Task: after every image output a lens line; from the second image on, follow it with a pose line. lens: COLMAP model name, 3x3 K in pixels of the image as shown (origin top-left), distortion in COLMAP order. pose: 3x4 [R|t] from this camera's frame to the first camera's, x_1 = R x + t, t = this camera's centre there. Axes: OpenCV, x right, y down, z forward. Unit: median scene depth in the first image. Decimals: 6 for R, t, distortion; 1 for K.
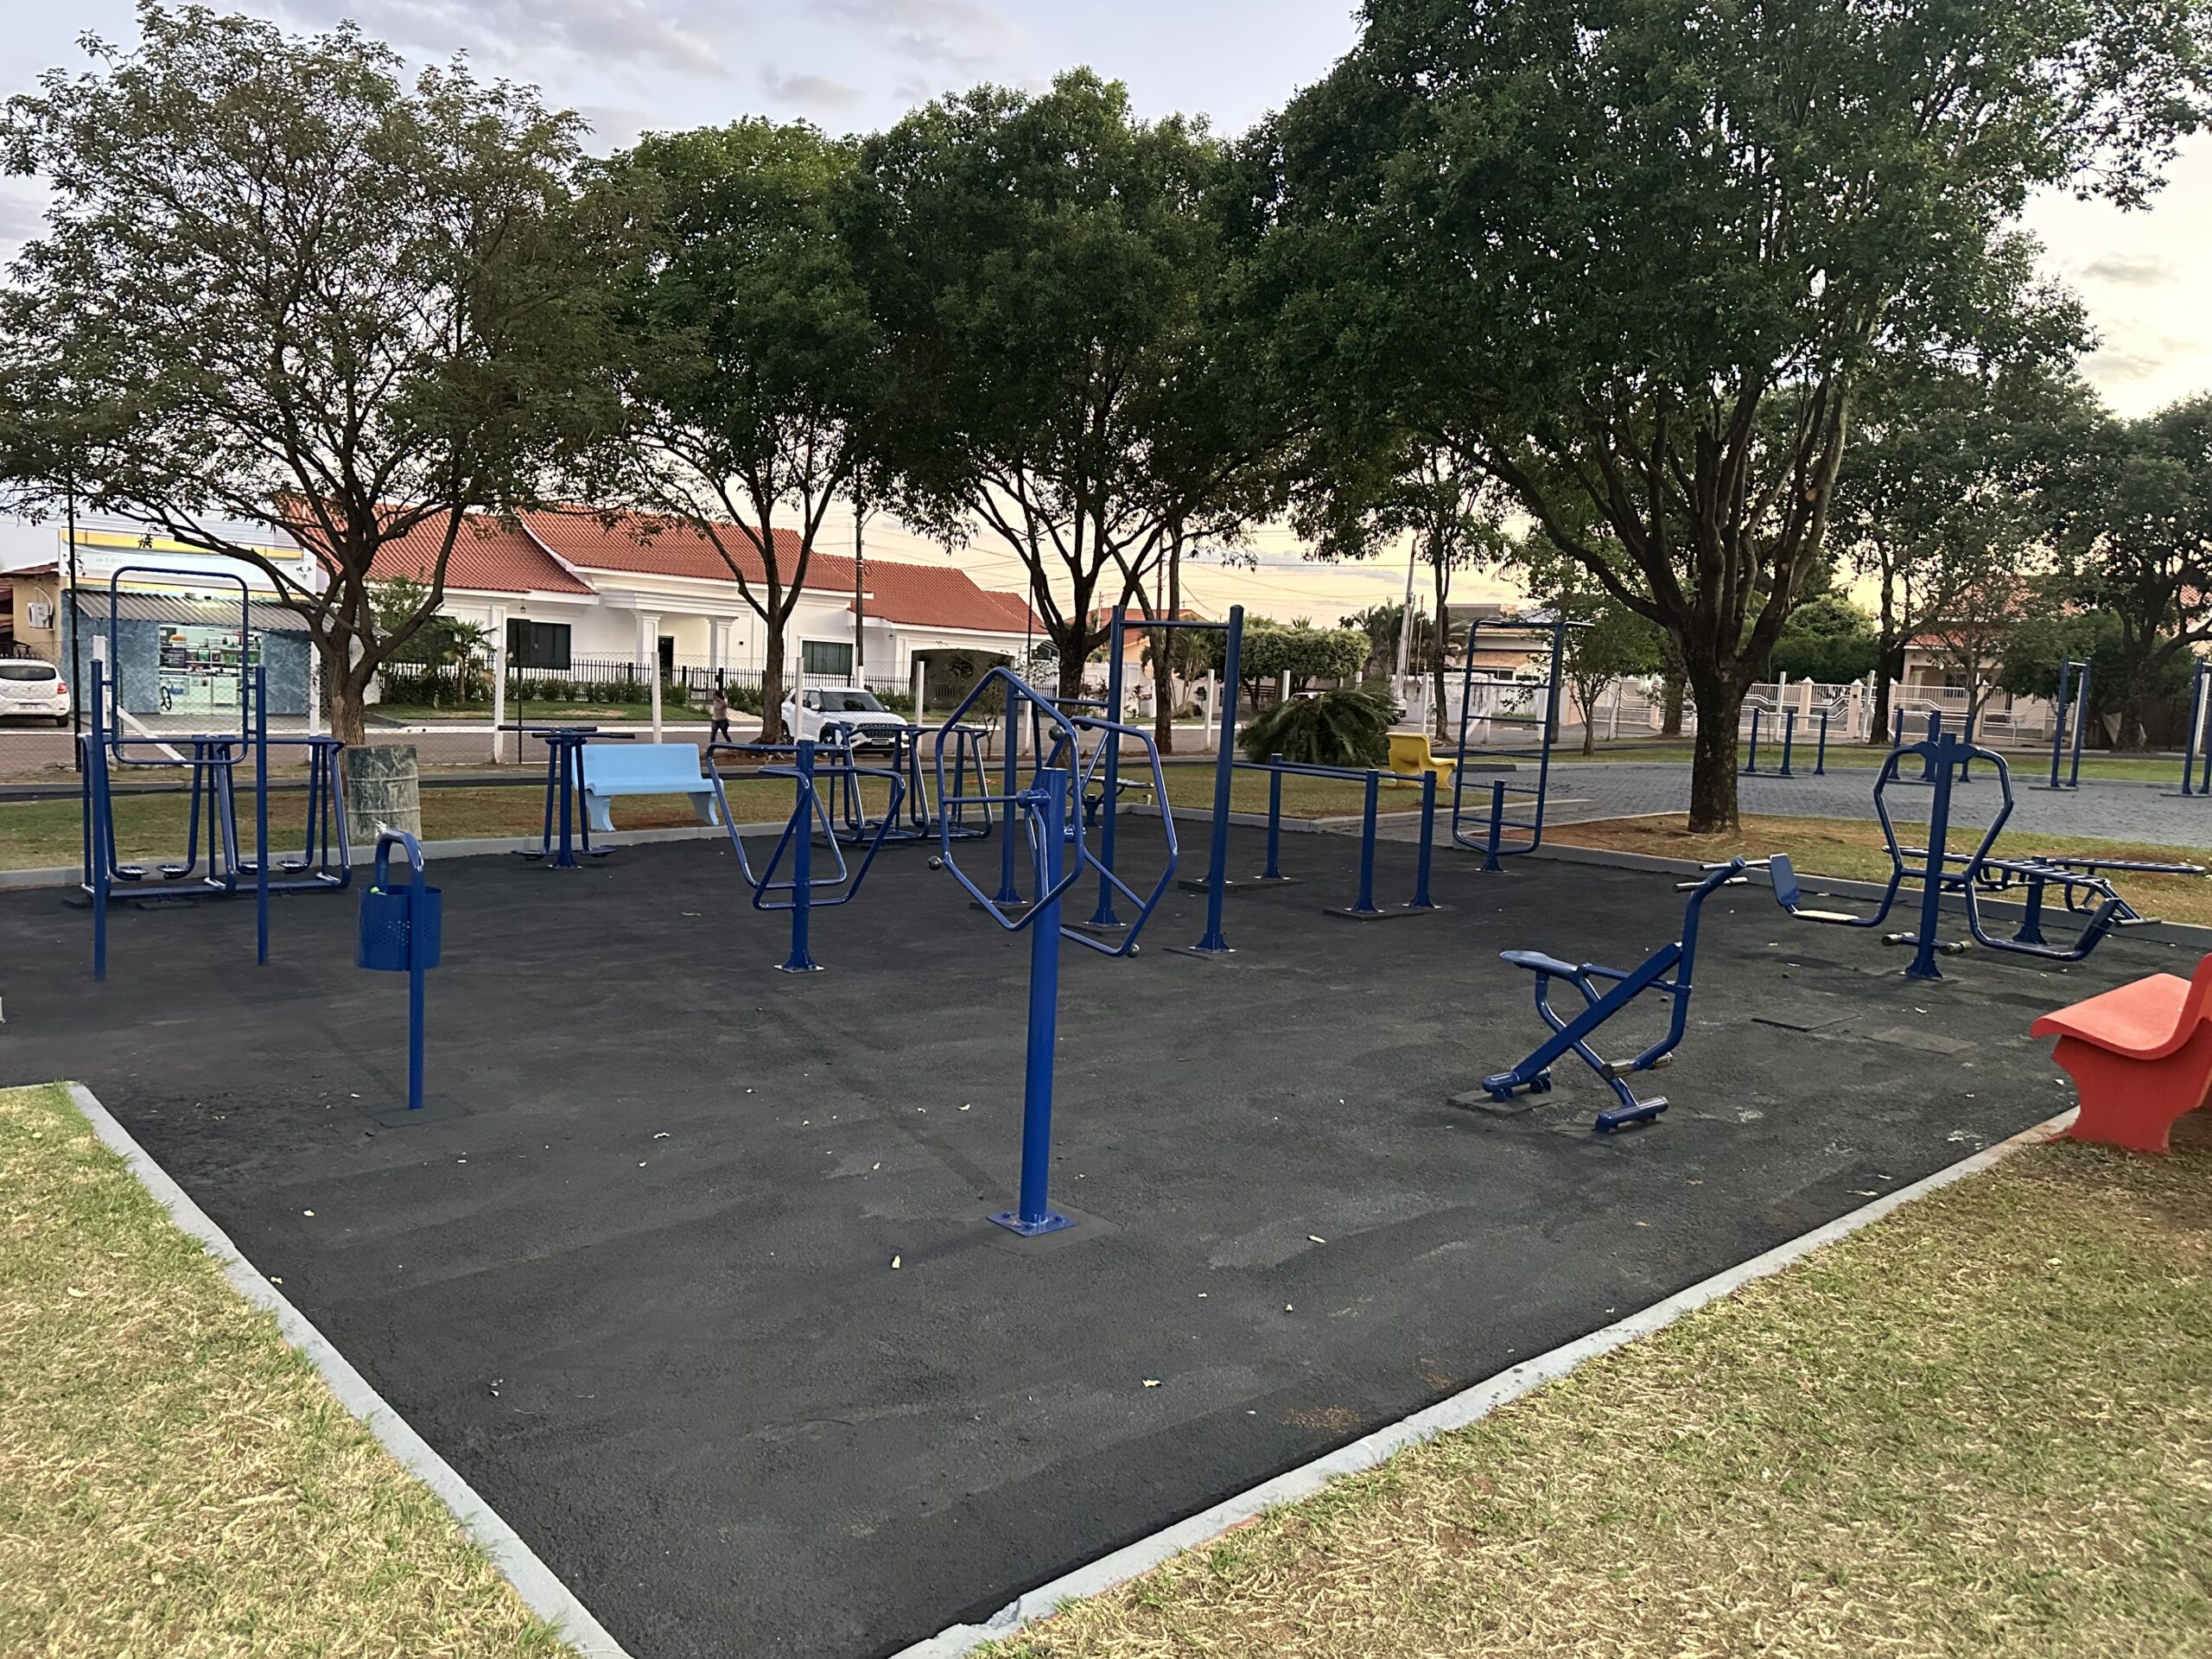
lens RADIAL K [[1593.5, 0, 1103.0], [0, 1593.5, 837.1], [0, 0, 1]] dist [0.005638, 0.000623]
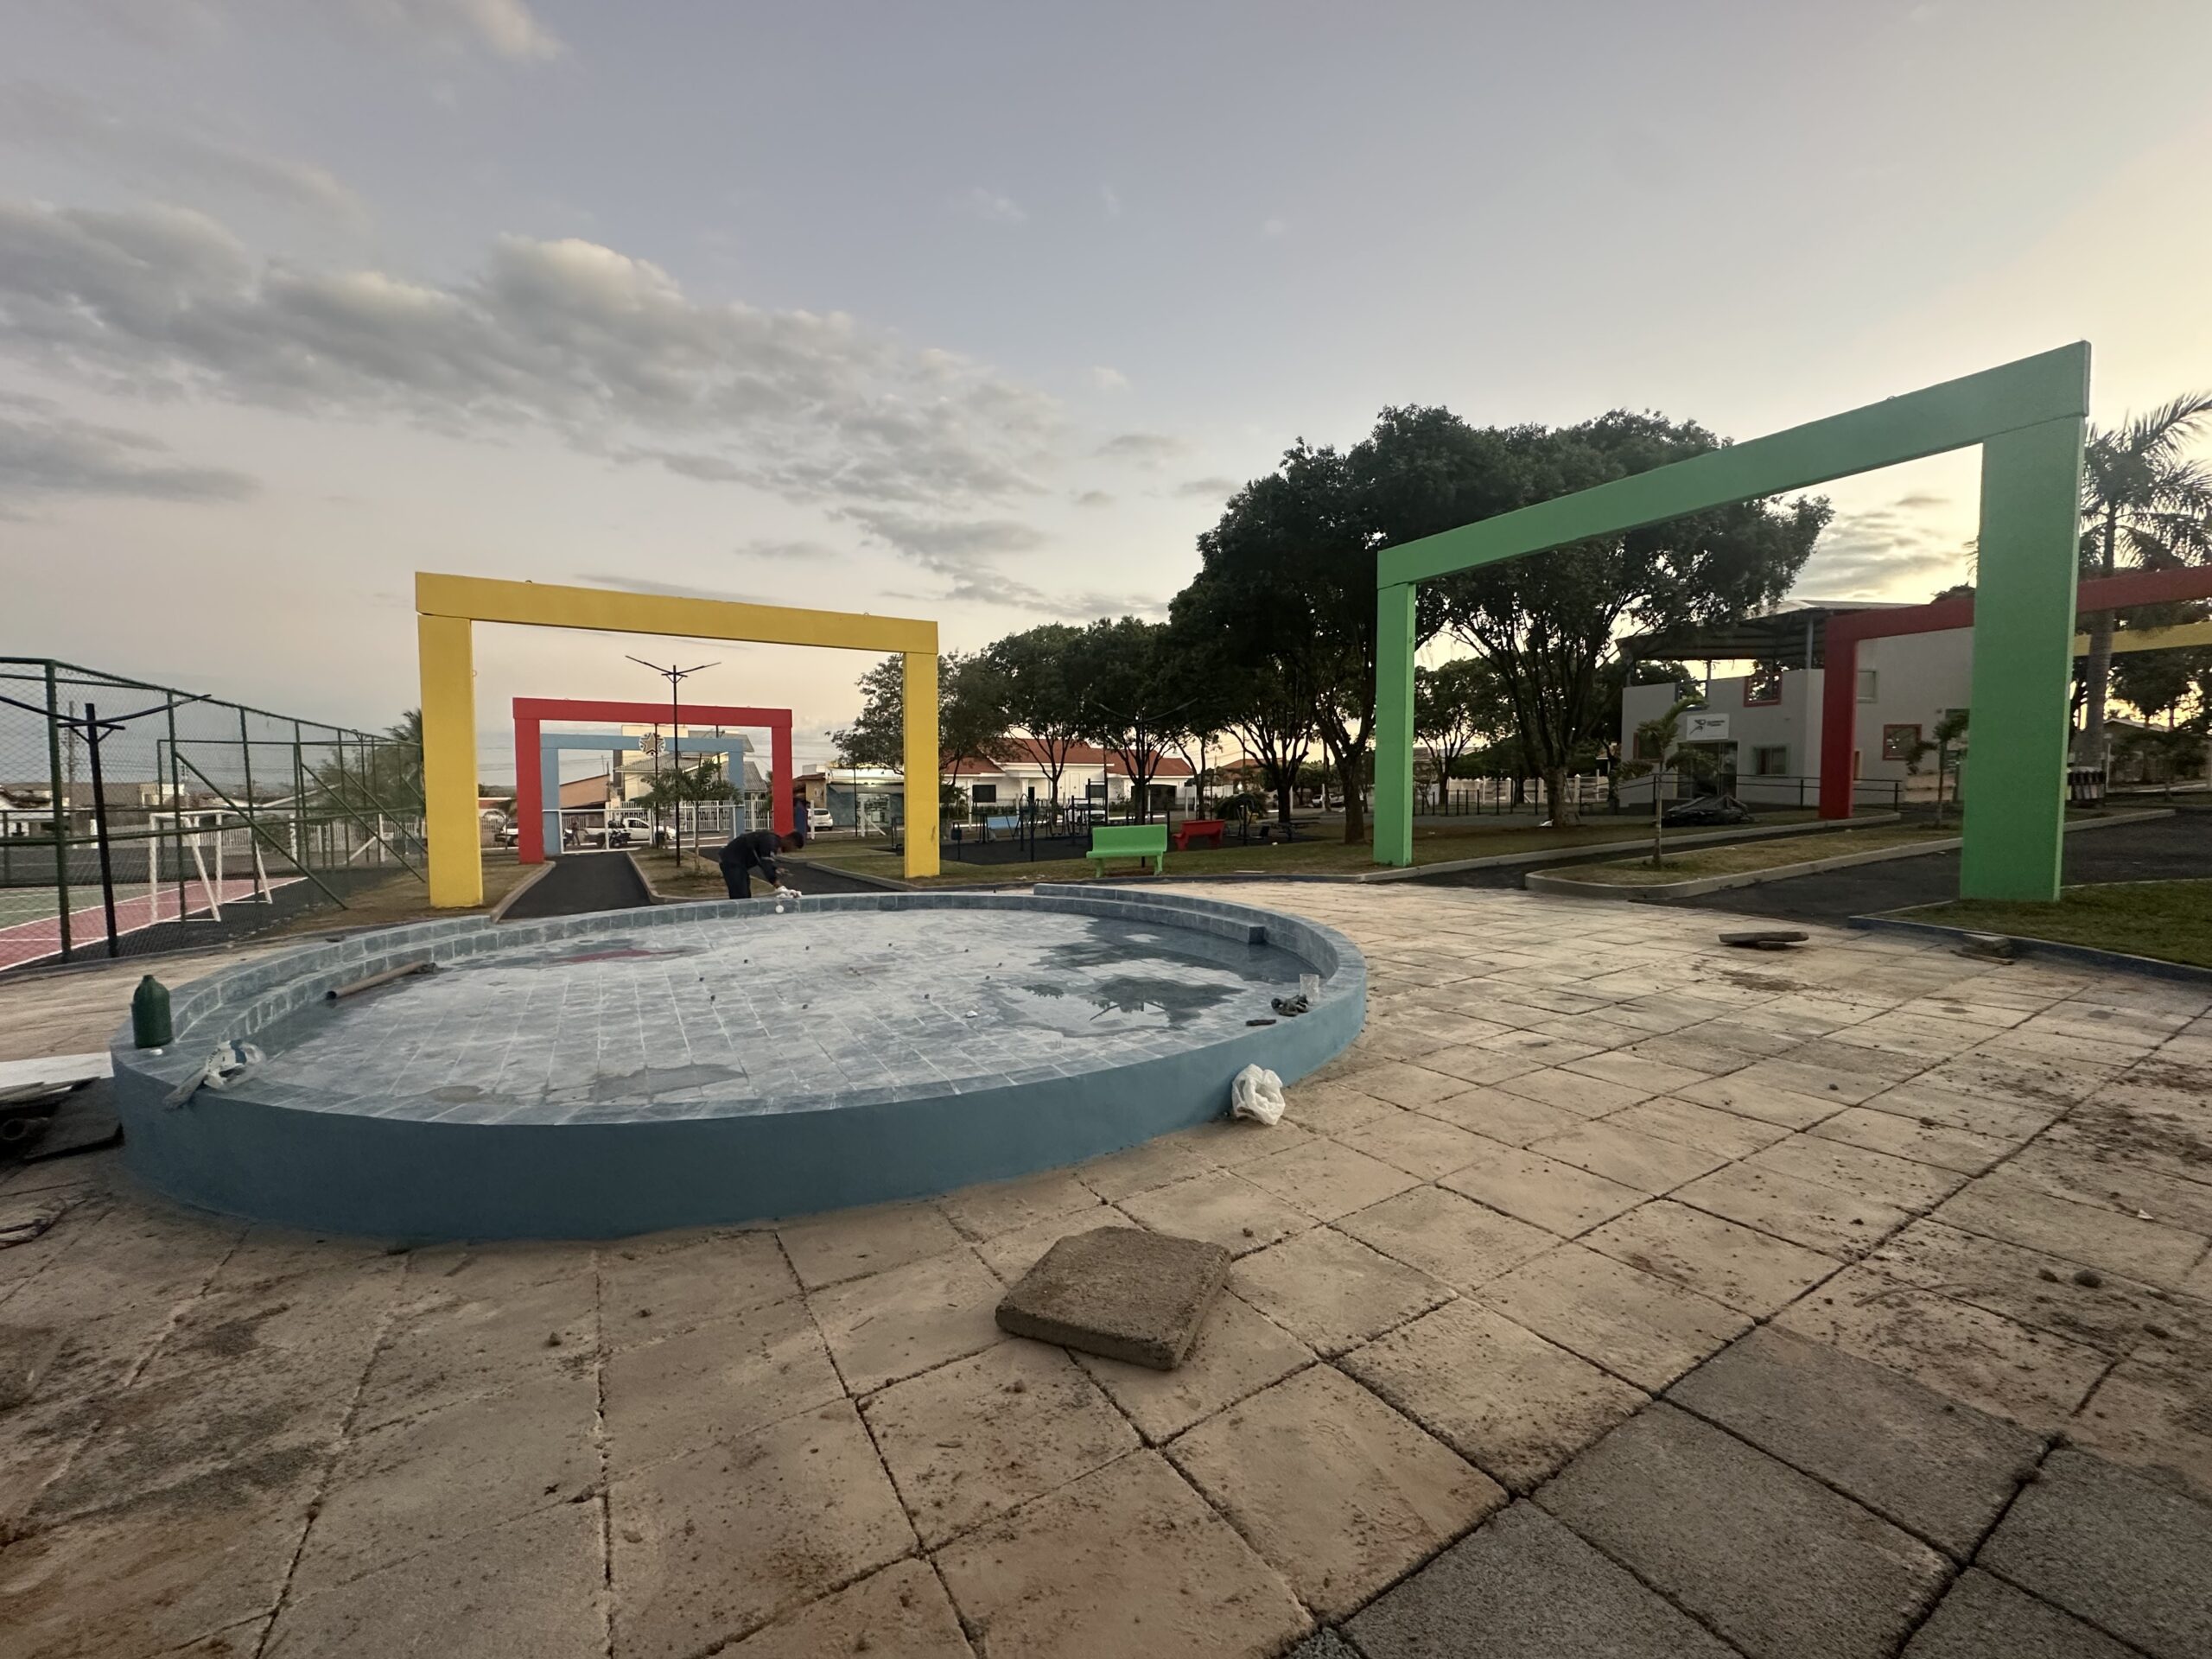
lens RADIAL K [[879.0, 0, 1105.9], [0, 879.0, 834.2], [0, 0, 1]] dist [-0.001232, -0.000045]
pose [[0.978043, -0.061473, -0.199130, 0.124942], [0.048262, 0.996341, -0.070538, 0.057169], [0.202738, 0.059379, 0.977431, -0.365488]]
